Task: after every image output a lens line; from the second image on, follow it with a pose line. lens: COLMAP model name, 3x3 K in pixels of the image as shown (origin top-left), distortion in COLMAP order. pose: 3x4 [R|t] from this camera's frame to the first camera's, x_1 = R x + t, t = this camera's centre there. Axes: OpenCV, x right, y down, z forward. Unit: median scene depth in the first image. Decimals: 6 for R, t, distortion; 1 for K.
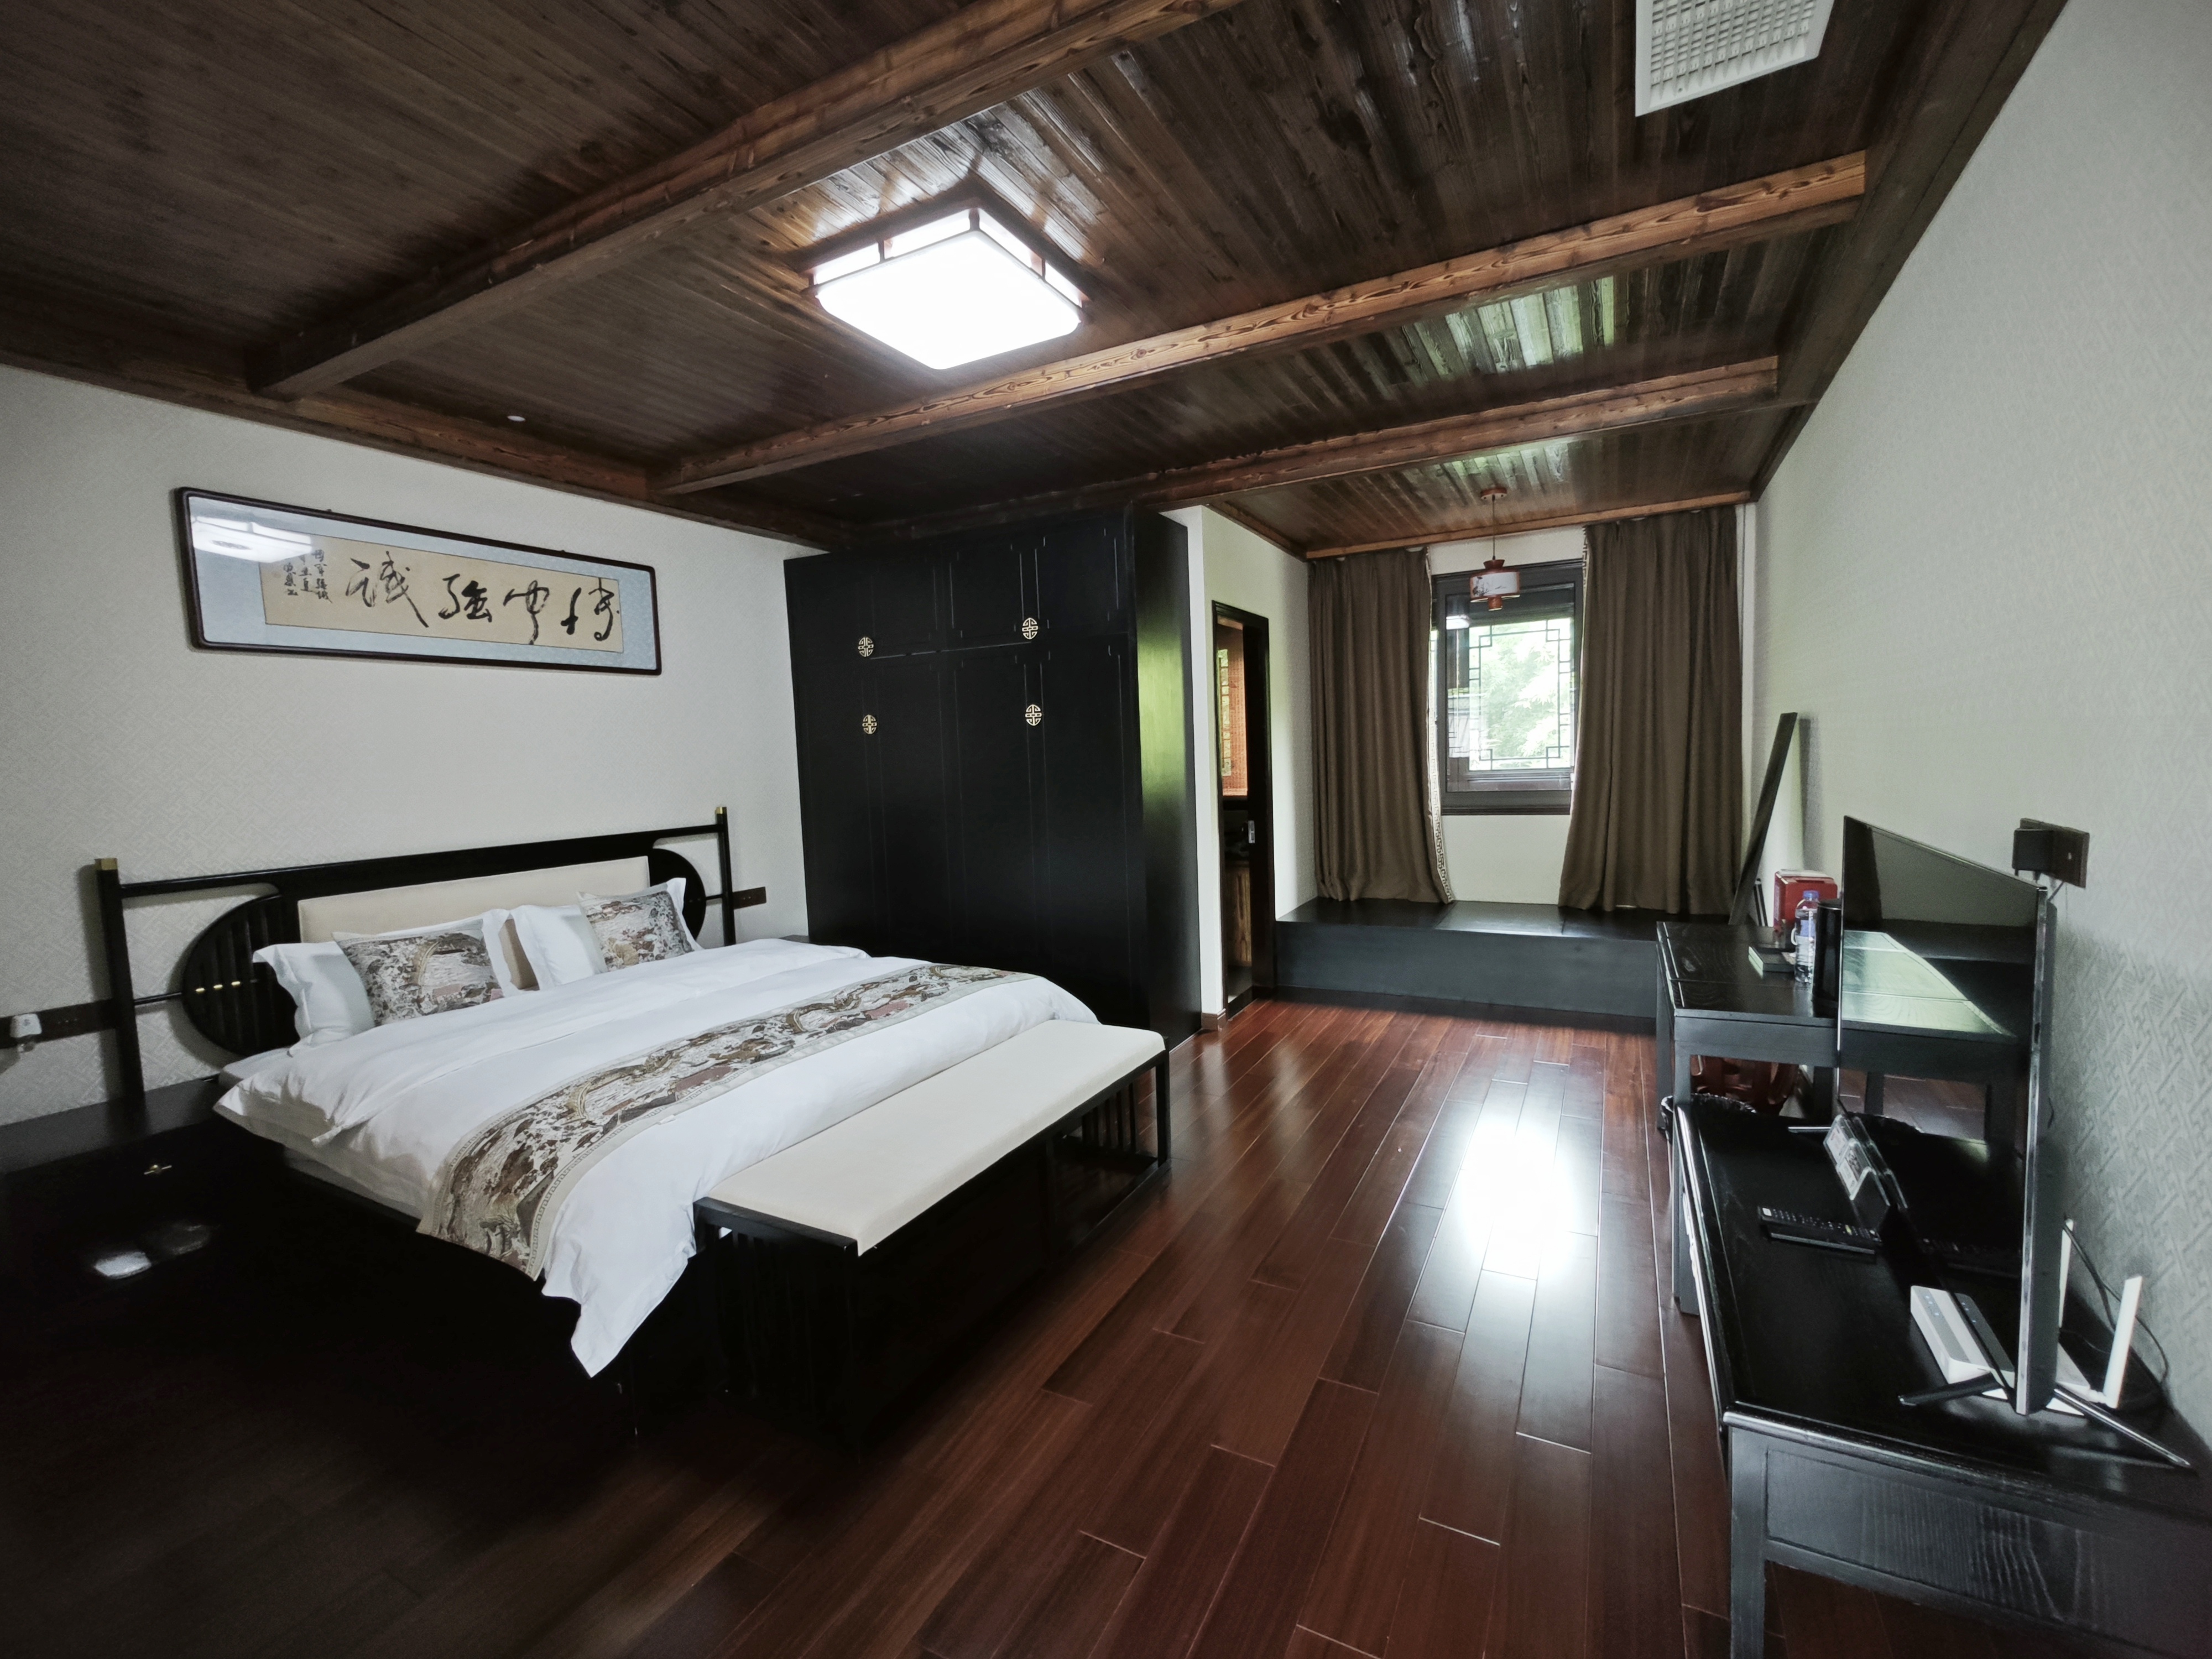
lens RADIAL K [[956.0, 0, 1099.4], [0, 956.0, 828.0], [0, 0, 1]] dist [0.001129, 0.000409]
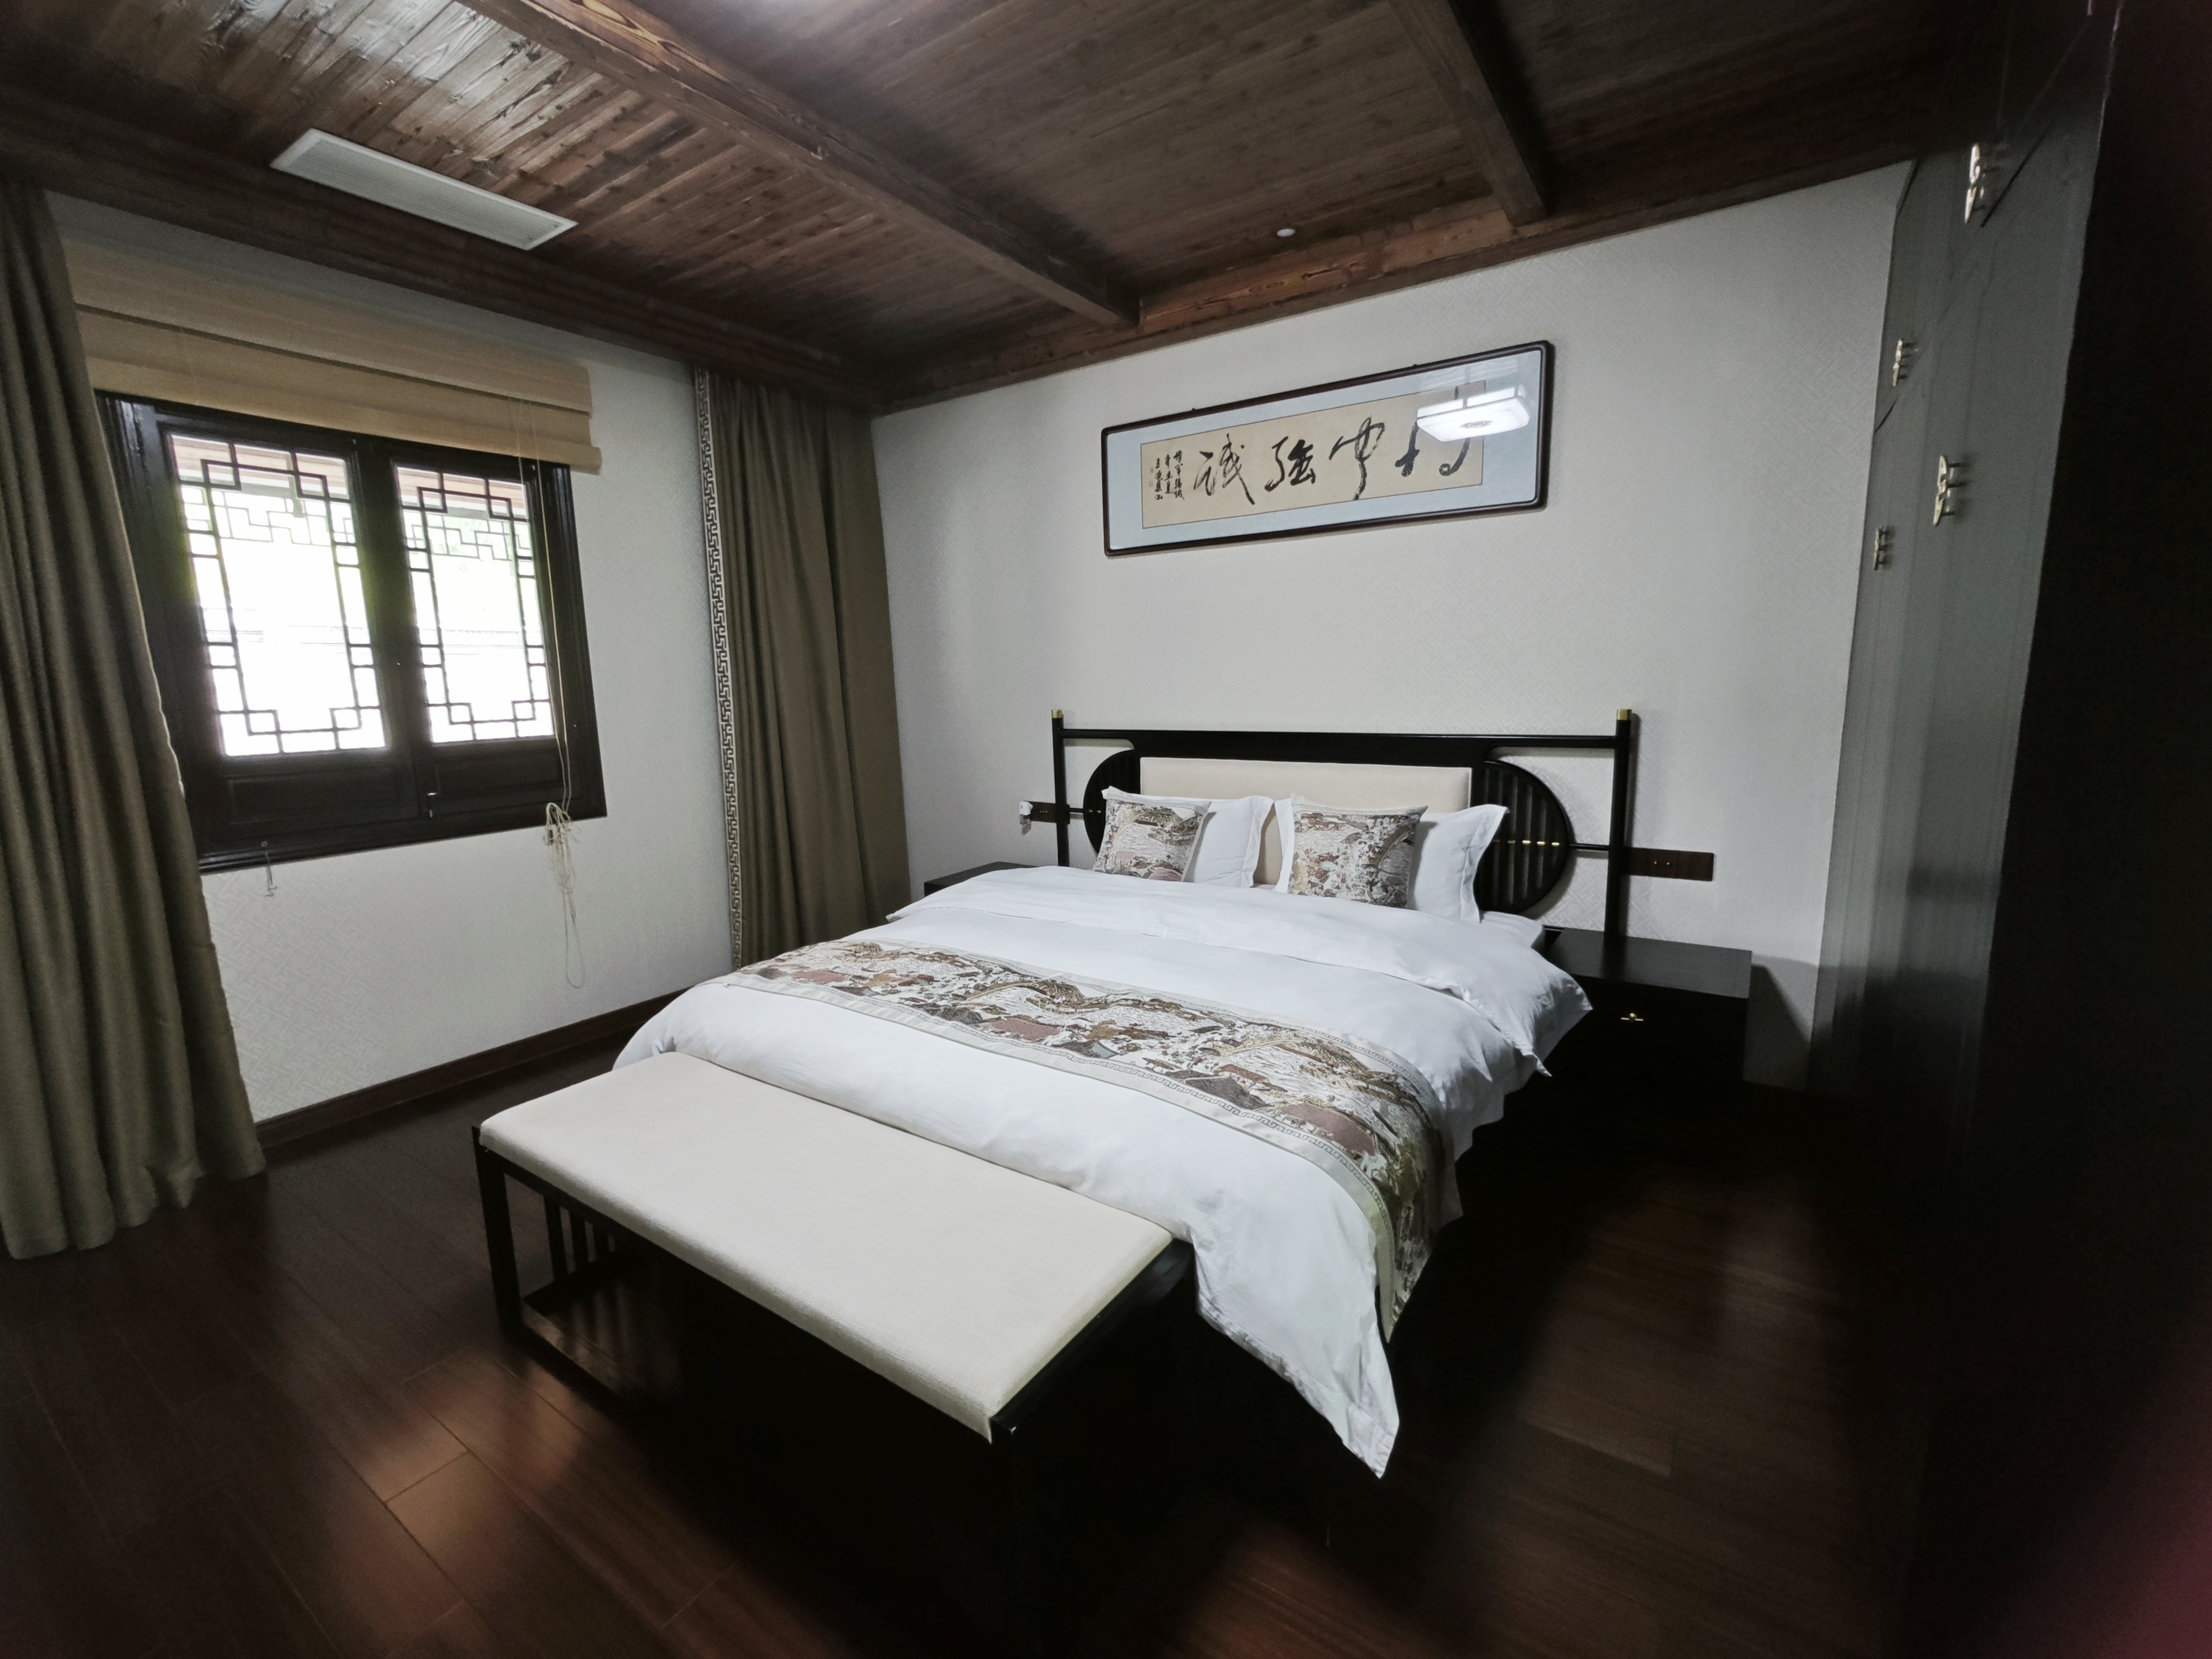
lens RADIAL K [[956.0, 0, 1099.4], [0, 956.0, 828.0], [0, 0, 1]] dist [0.001129, 0.000409]
pose [[-0.103499, 0.200899, -0.974129, 0.356541], [-0.047774, 0.977254, 0.206619, -0.080347], [0.993482, 0.067923, -0.091548, 0.981776]]
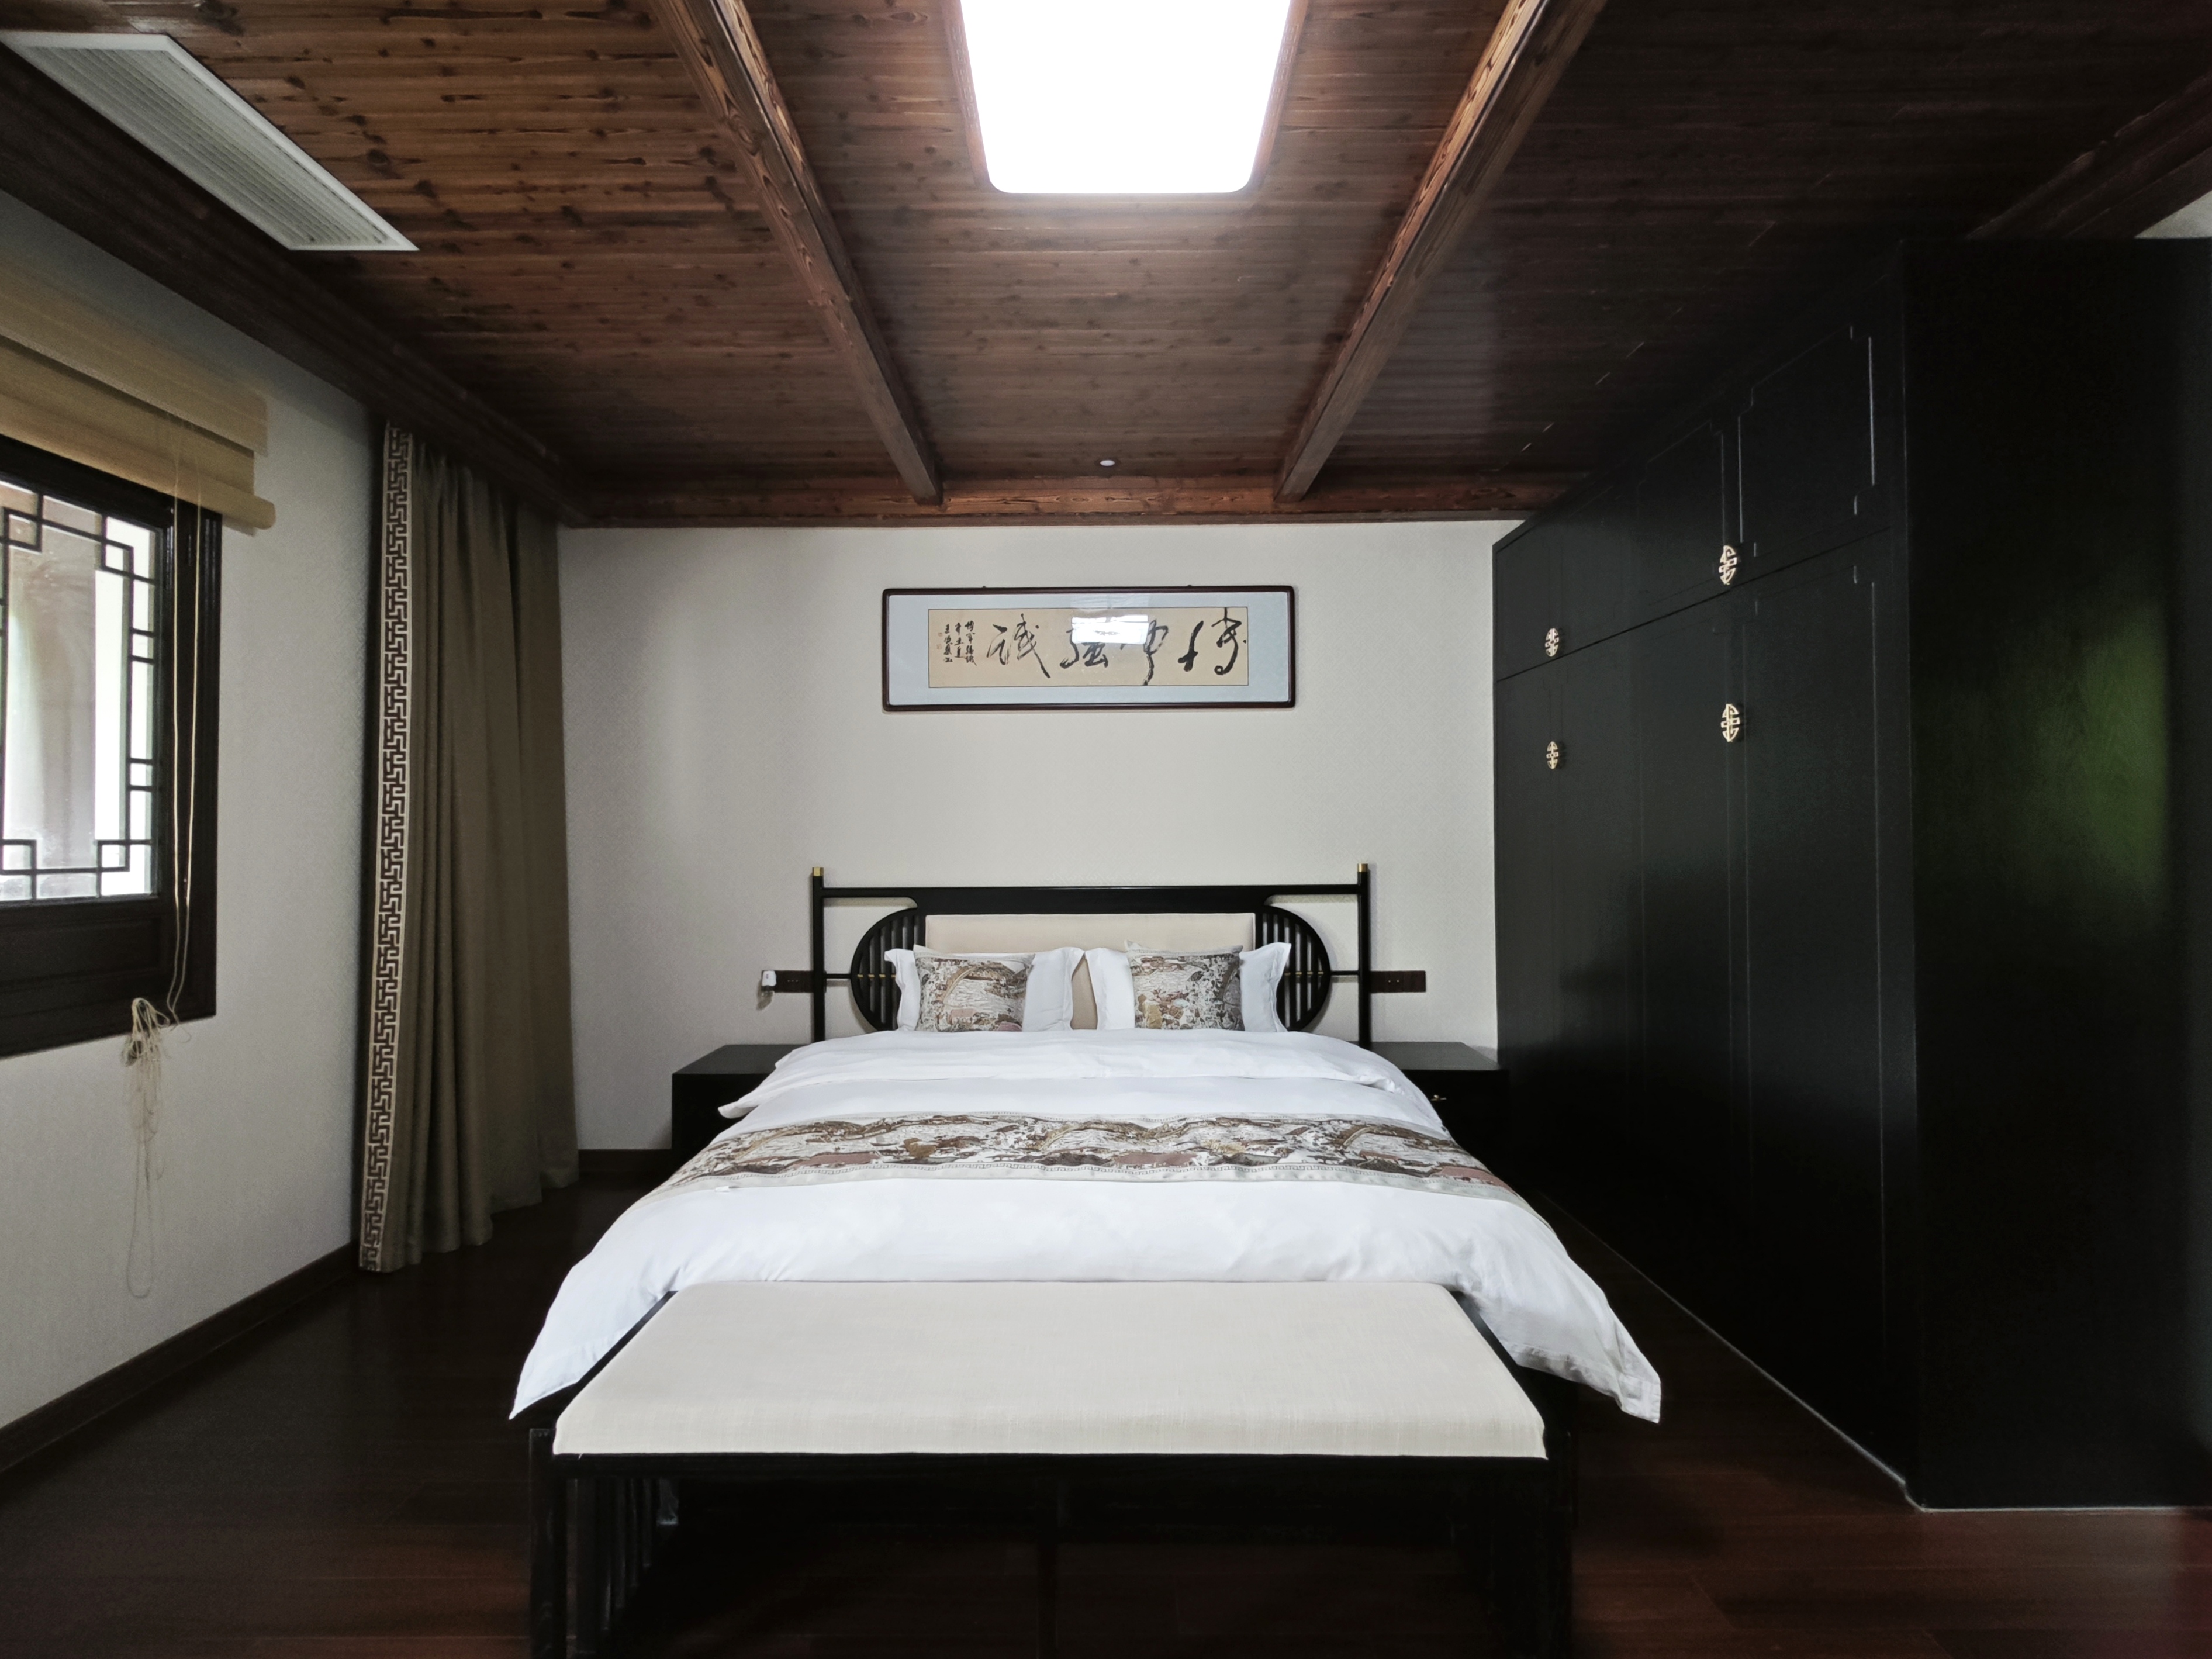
lens RADIAL K [[1004.6, 0, 1099.9], [0, 1004.6, 829.4], [0, 0, 1]] dist [0.001732, 0.000955]
pose [[0.472307, 0.023638, -0.881117, 0.339609], [-0.081345, 0.996543, -0.016868, -0.025197], [0.877673, 0.079641, 0.472597, 0.541683]]
